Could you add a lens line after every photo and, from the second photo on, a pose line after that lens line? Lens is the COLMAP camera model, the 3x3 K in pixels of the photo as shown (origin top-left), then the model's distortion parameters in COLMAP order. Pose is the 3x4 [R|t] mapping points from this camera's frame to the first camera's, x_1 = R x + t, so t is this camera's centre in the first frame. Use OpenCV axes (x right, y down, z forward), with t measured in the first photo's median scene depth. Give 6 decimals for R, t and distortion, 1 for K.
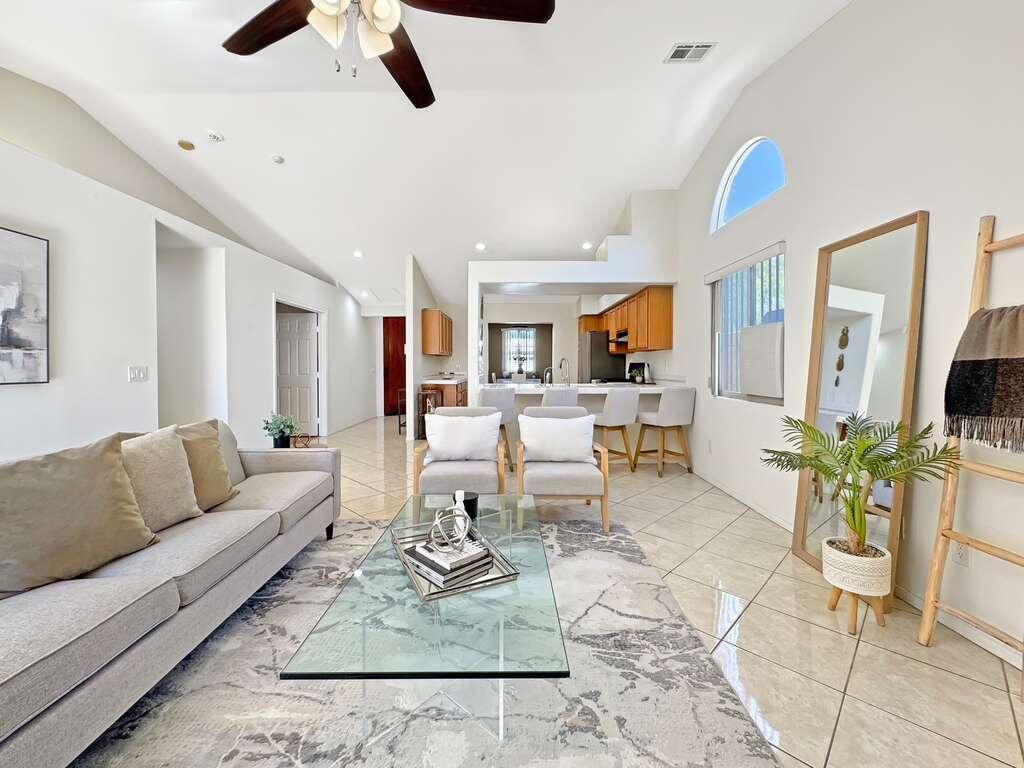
lens RADIAL K [[475.9, 0, 512.0], [0, 475.9, 384.0], [0, 0, 1]] dist [-0.005400, -0.000659]
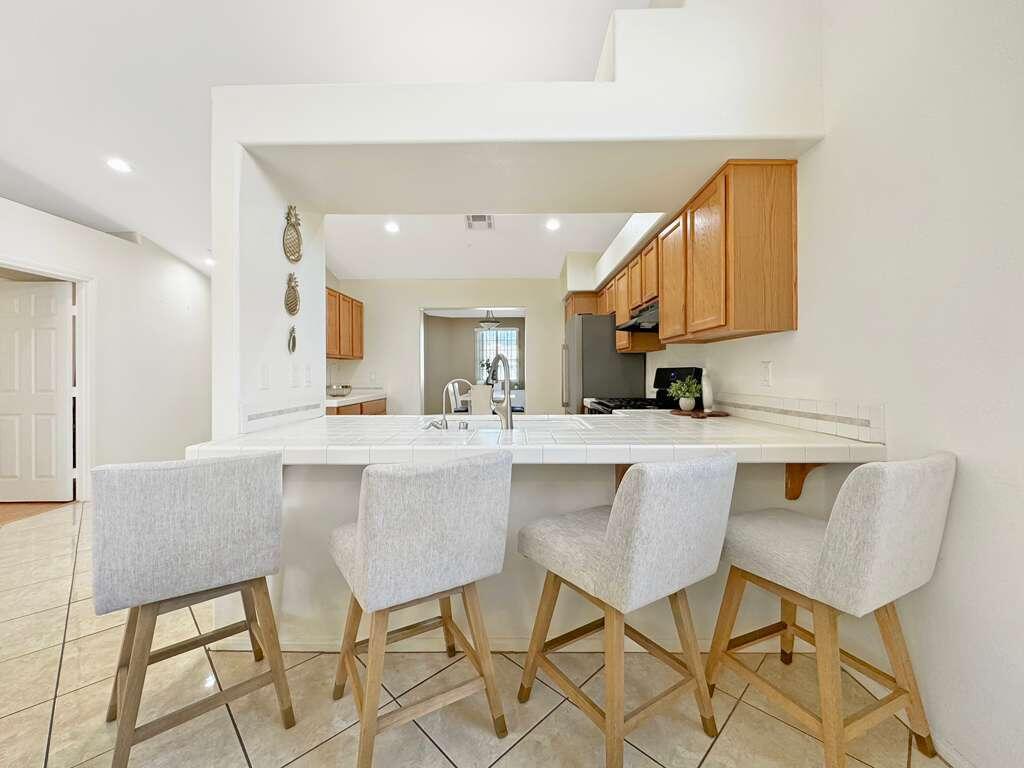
lens RADIAL K [[475.9, 0, 512.0], [0, 475.9, 384.0], [0, 0, 1]] dist [-0.005400, -0.000659]
pose [[0.999965, -0.000814, 0.008271, 0.082026], [0.000957, 0.999851, -0.017235, -0.017774], [-0.008256, 0.017242, 0.999817, 0.466107]]
